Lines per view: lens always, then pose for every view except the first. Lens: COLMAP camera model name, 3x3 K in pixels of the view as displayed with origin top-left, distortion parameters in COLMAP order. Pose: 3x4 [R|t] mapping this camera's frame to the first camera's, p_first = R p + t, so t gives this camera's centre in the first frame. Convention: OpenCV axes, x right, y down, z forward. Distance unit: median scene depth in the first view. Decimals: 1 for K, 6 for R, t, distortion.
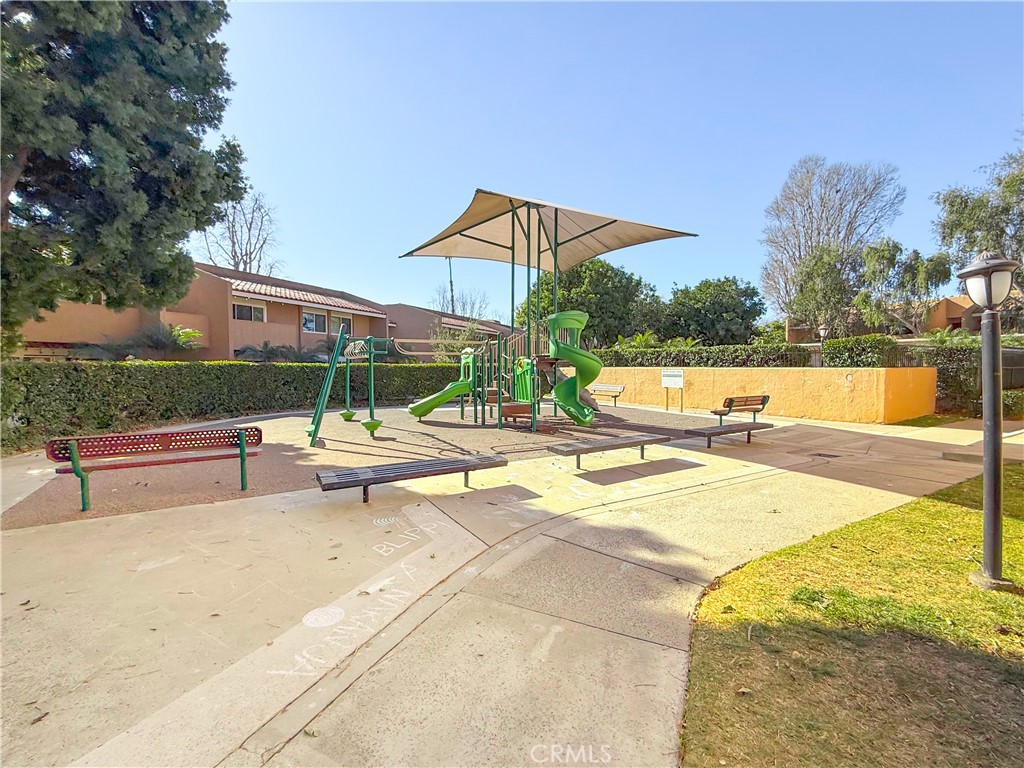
lens RADIAL K [[409.6, 0, 512.0], [0, 409.6, 384.0], [0, 0, 1]] dist [0.000626, 0.000171]
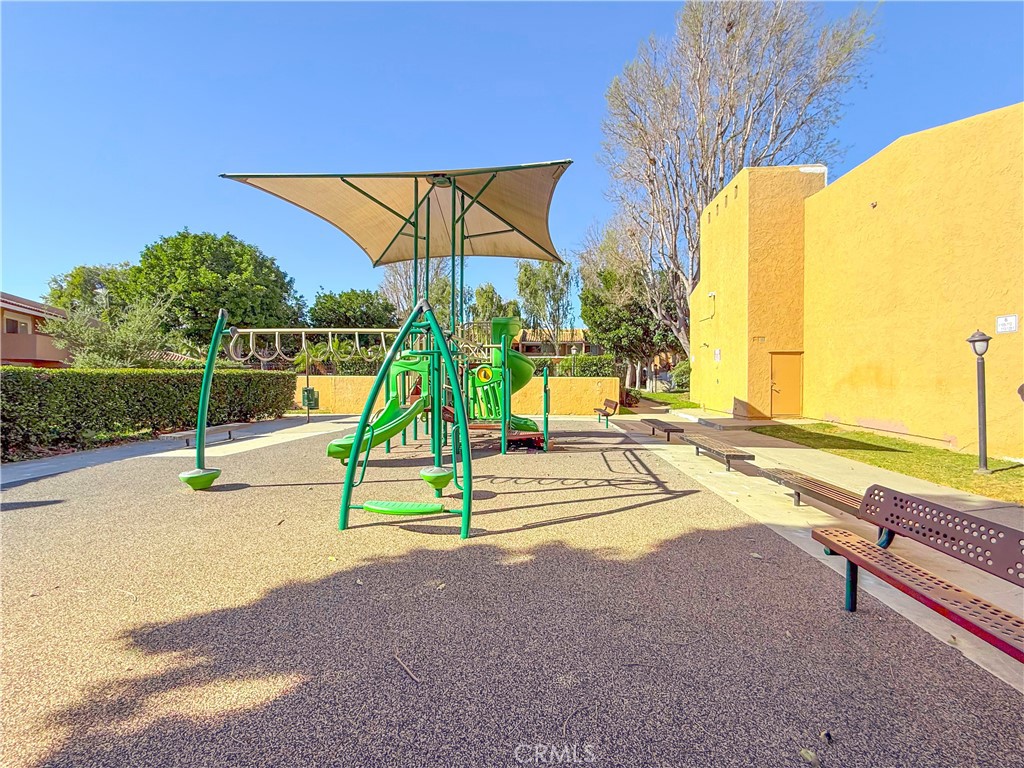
lens RADIAL K [[409.6, 0, 512.0], [0, 409.6, 384.0], [0, 0, 1]] dist [0.000626, 0.000171]
pose [[0.601117, -0.013622, 0.799045, -0.520516], [0.028803, 0.999574, -0.004628, -0.018708], [-0.798642, 0.025797, 0.601254, 0.391035]]
